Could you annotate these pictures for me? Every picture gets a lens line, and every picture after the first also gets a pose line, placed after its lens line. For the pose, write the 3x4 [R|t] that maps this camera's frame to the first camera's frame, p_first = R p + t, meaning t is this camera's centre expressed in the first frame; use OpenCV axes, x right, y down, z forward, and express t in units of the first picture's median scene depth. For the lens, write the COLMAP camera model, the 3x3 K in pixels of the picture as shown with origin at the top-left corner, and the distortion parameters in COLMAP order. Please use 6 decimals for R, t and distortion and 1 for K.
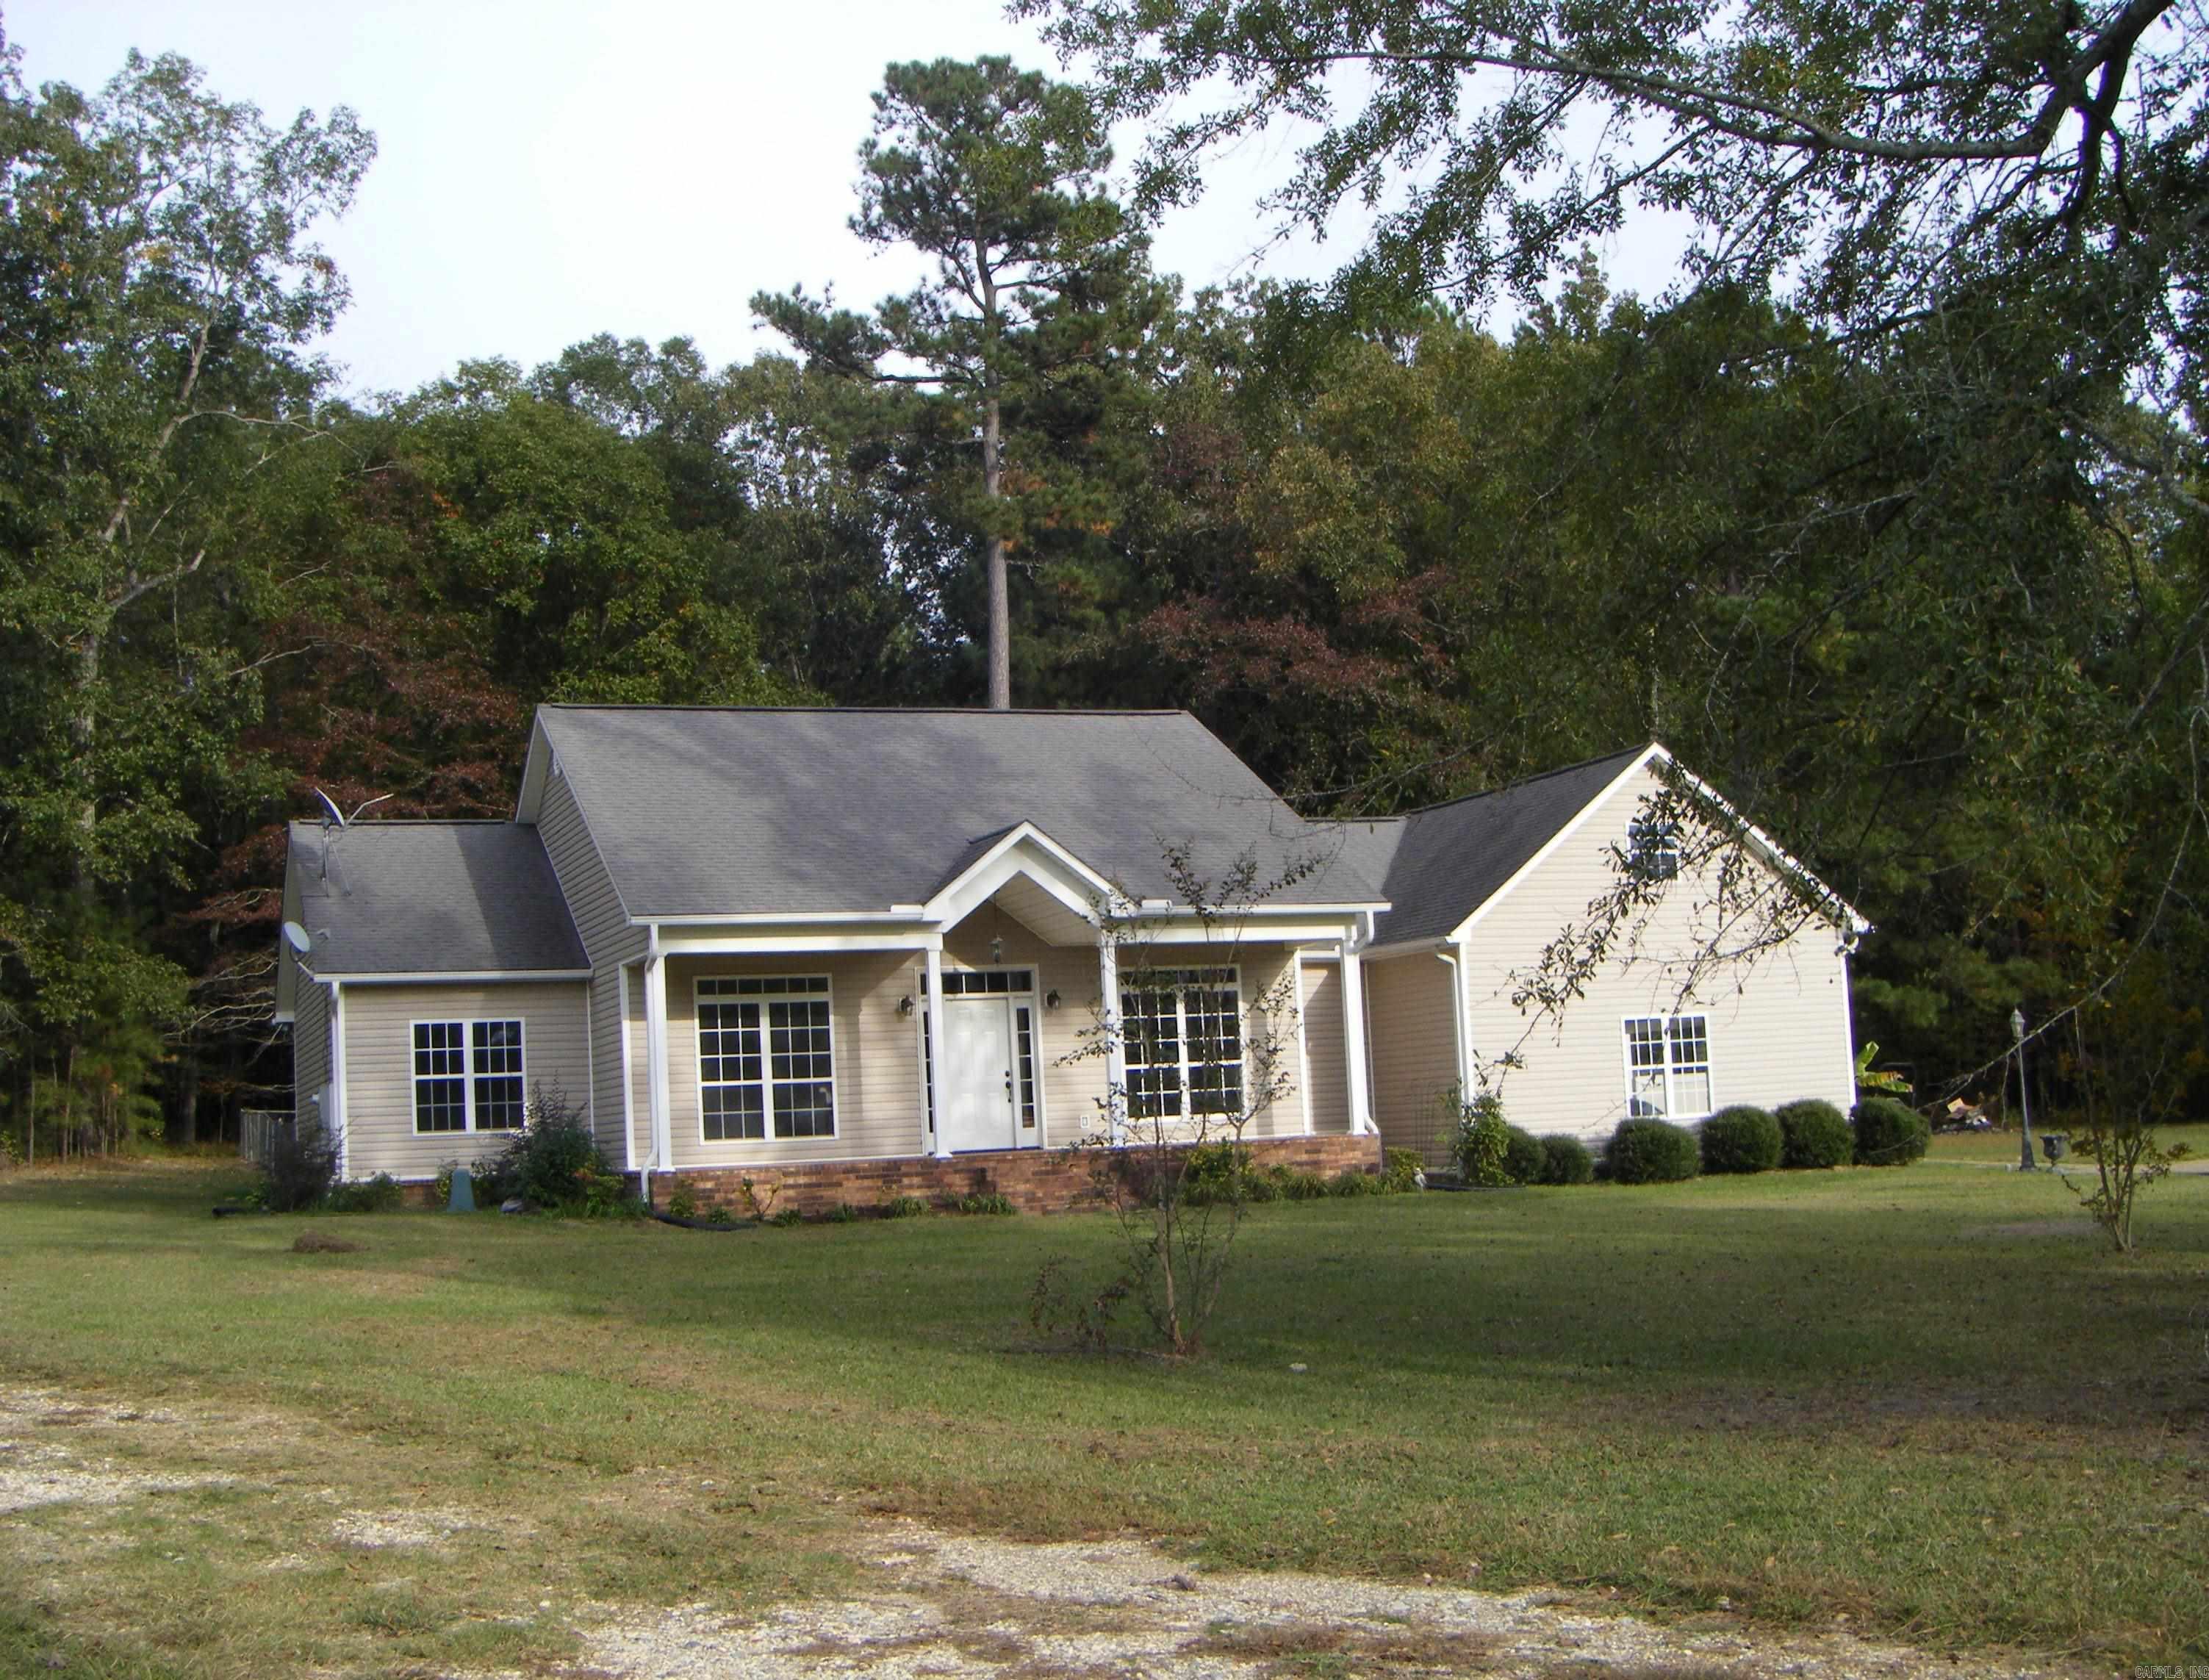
lens RADIAL K [[2667.5, 0, 1104.5], [0, 2667.5, 840.0], [0, 0, 1]] dist [-0.211131, 0.006767]
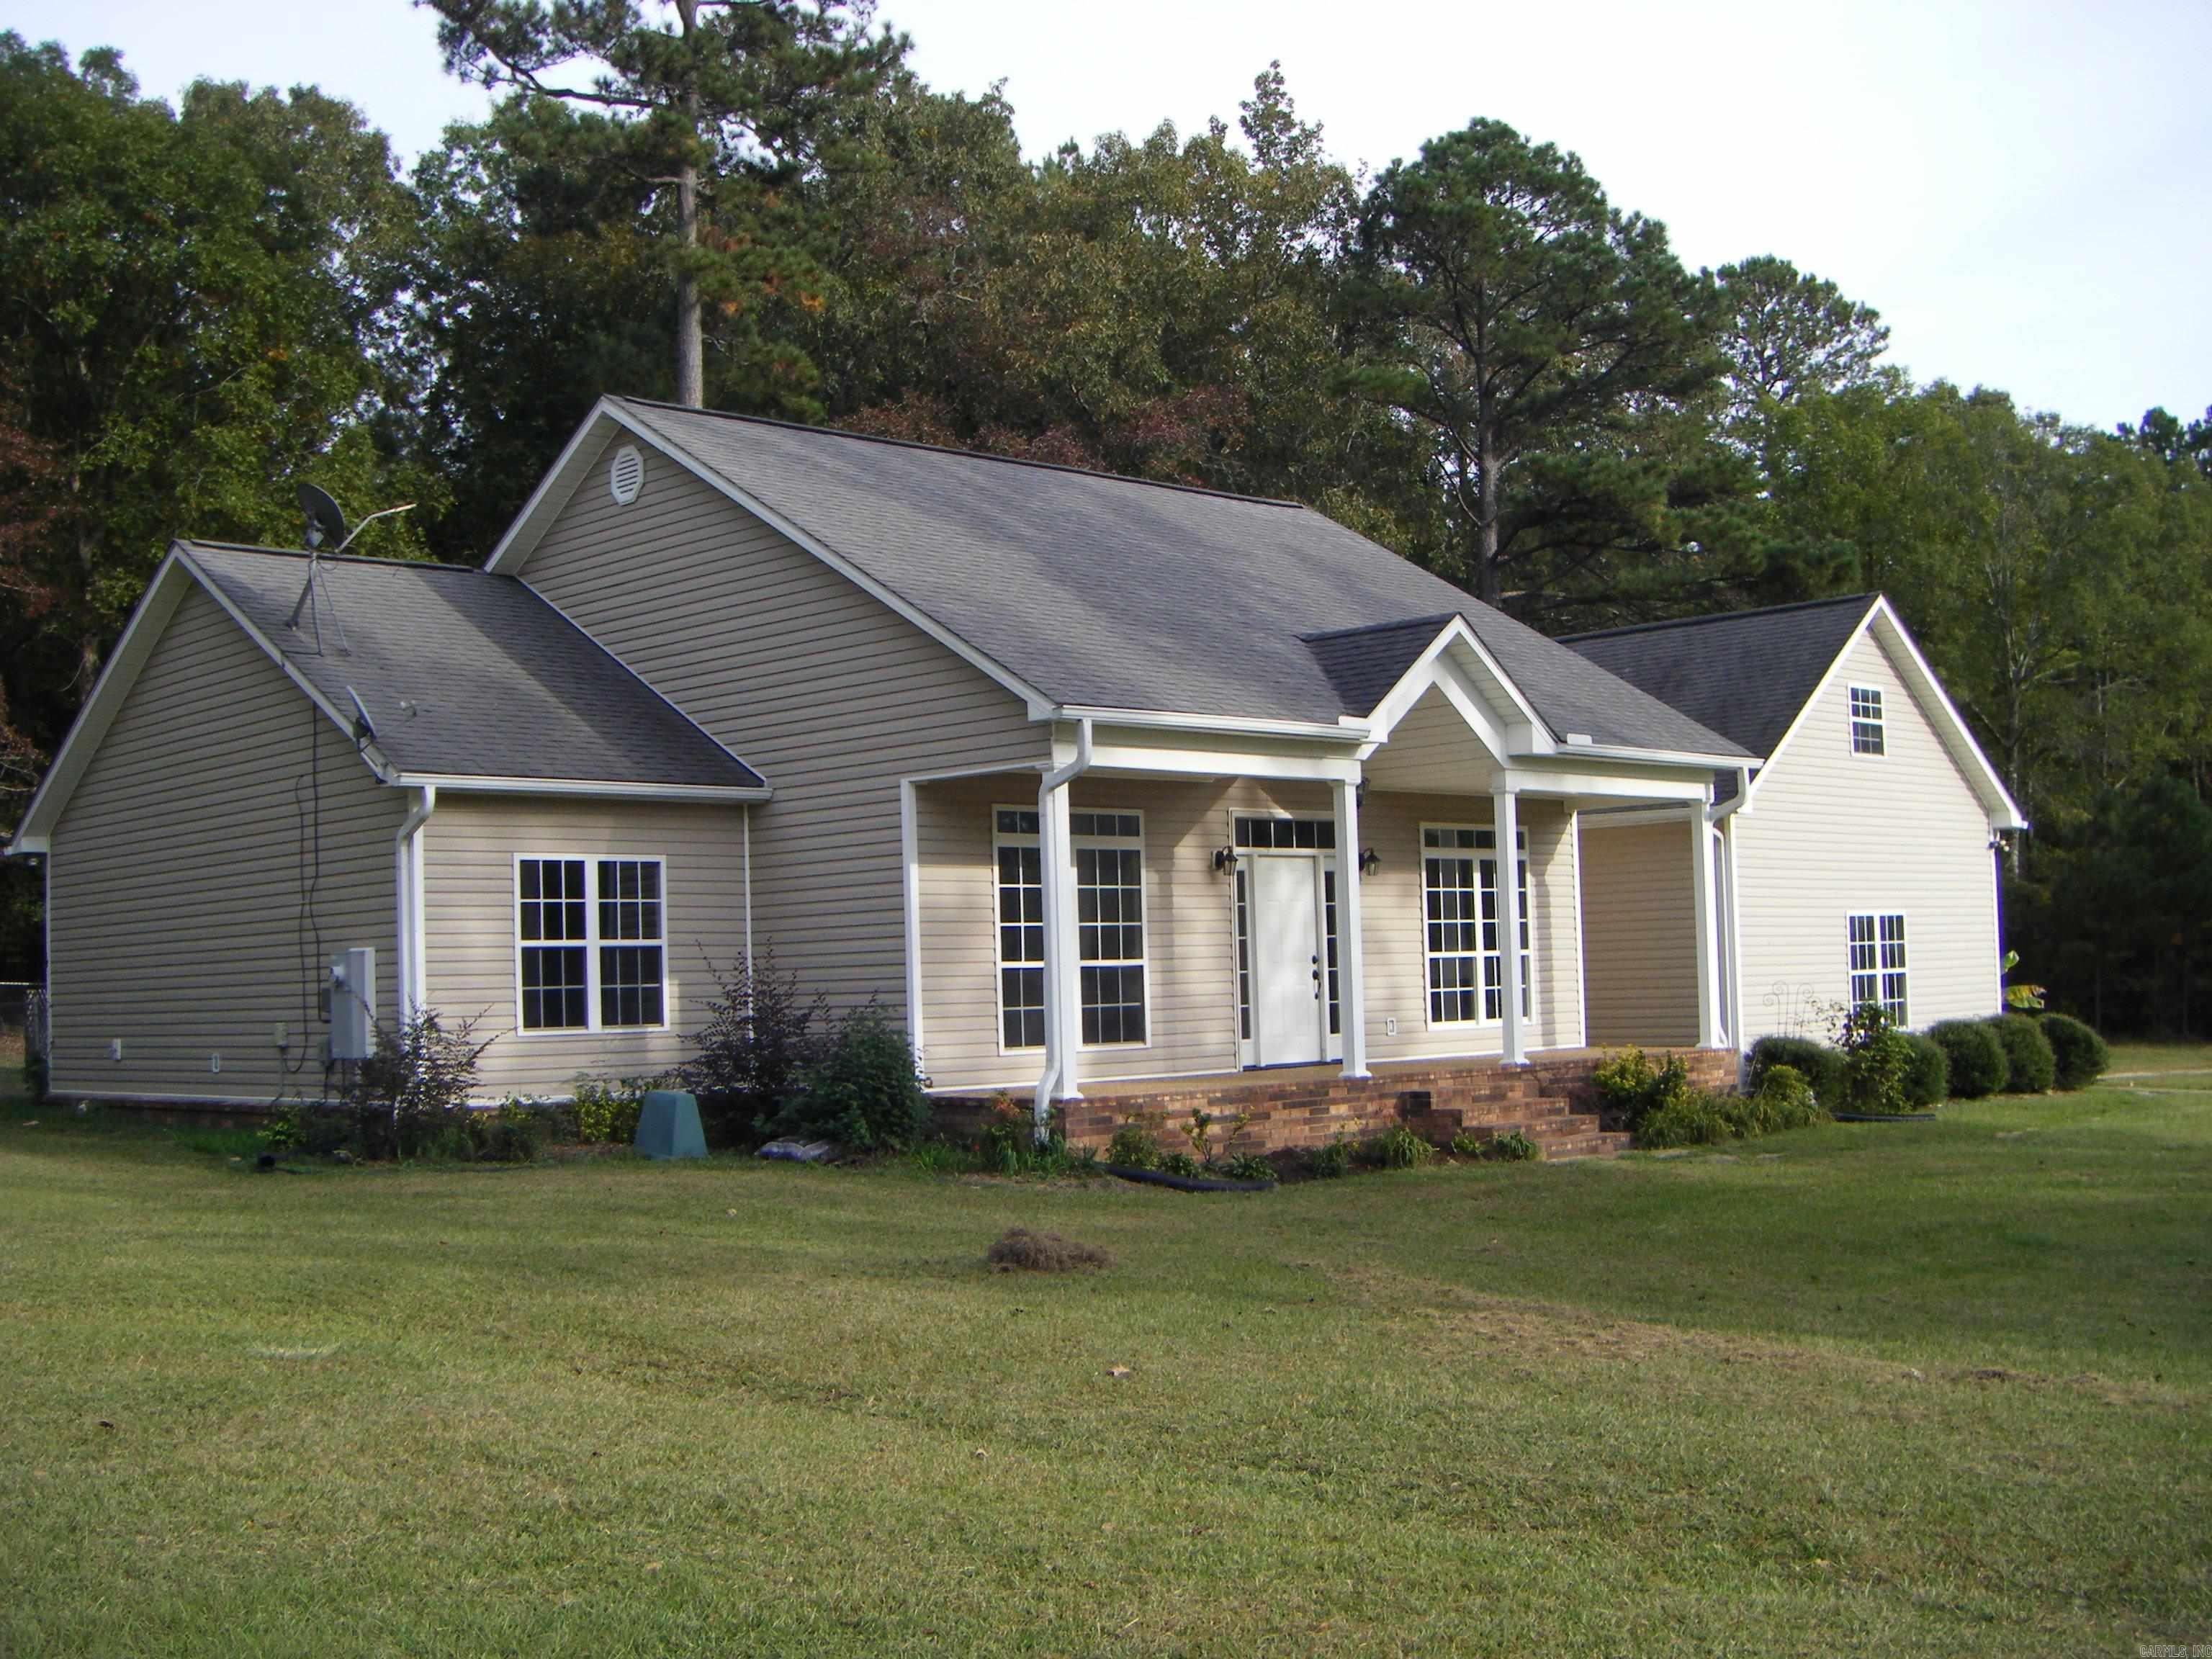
lens RADIAL K [[2587.7, 0, 1106.0], [0, 2587.7, 829.5], [0, 0, 1]] dist [-0.241539, 0.203513]
pose [[0.922755, 0.047515, 0.382447, -0.367950], [-0.060831, 0.997888, 0.022794, 0.039868], [-0.380556, -0.044297, 0.923696, 0.372241]]
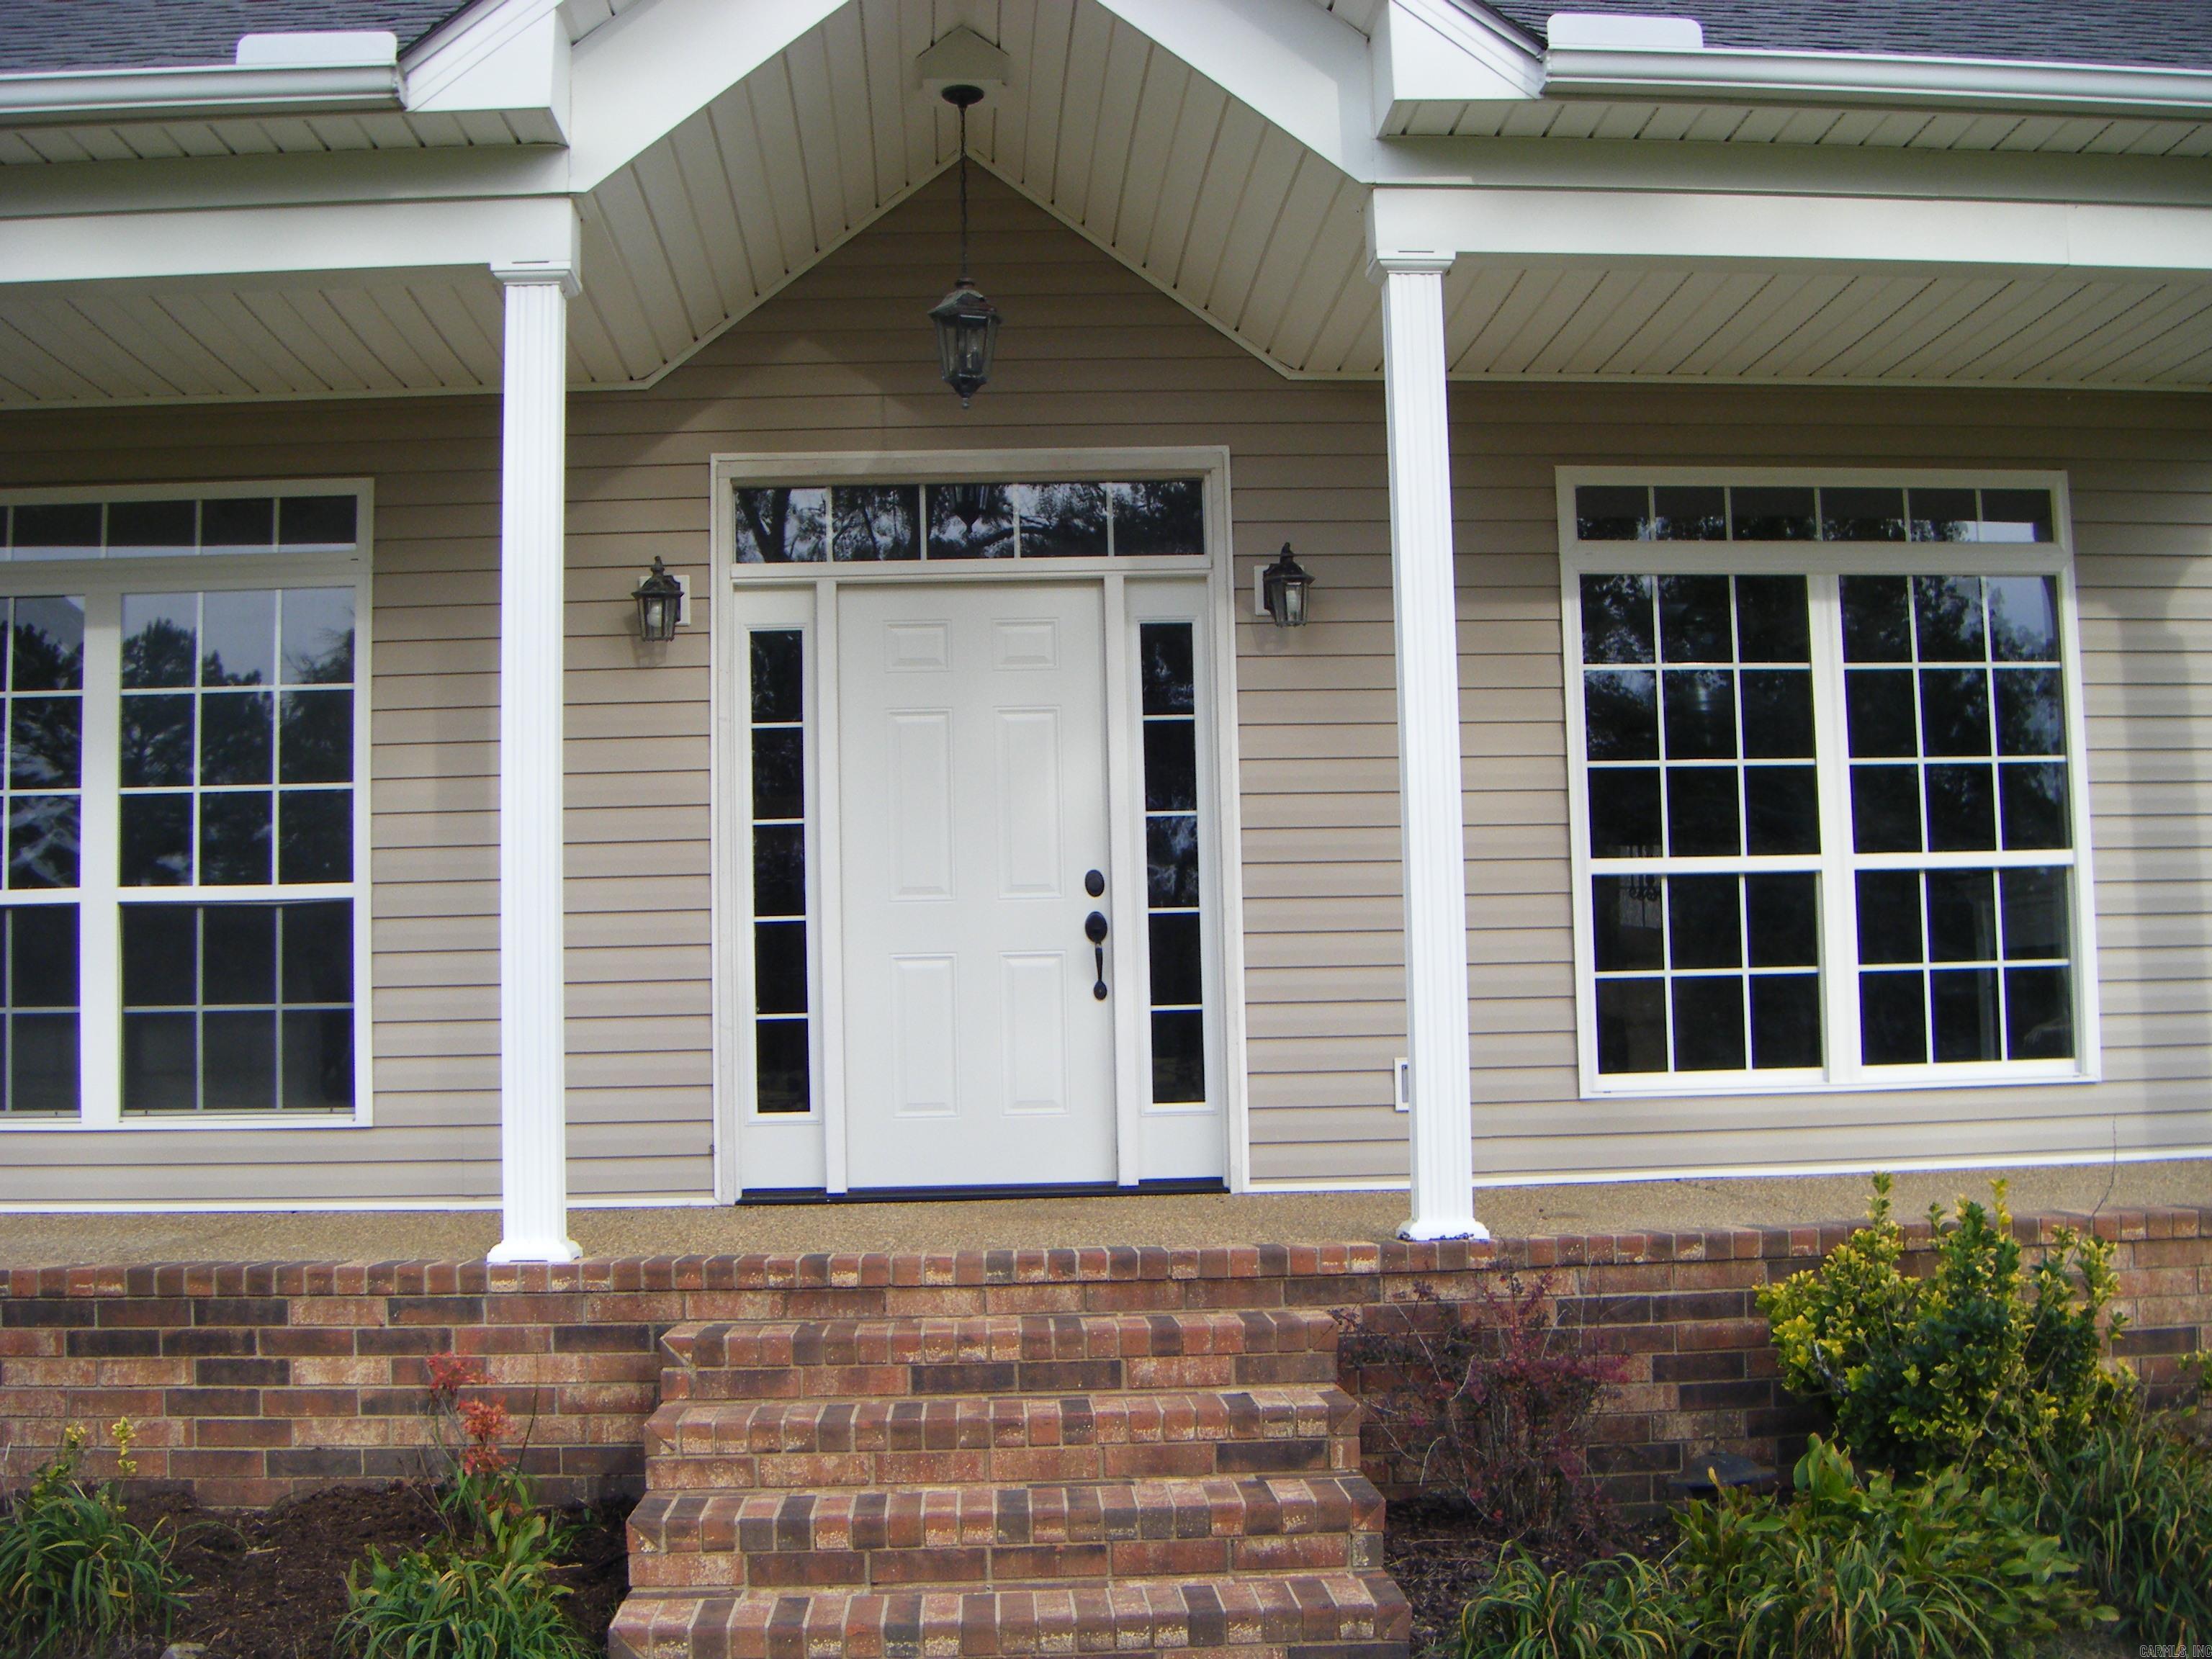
lens RADIAL K [[2587.7, 0, 1106.0], [0, 2587.7, 829.5], [0, 0, 1]] dist [-0.241539, 0.203513]
pose [[0.947689, 0.007929, -0.319098, 0.042109], [0.006623, 0.998988, 0.044492, 0.073094], [0.319127, -0.044278, 0.946677, 0.783163]]
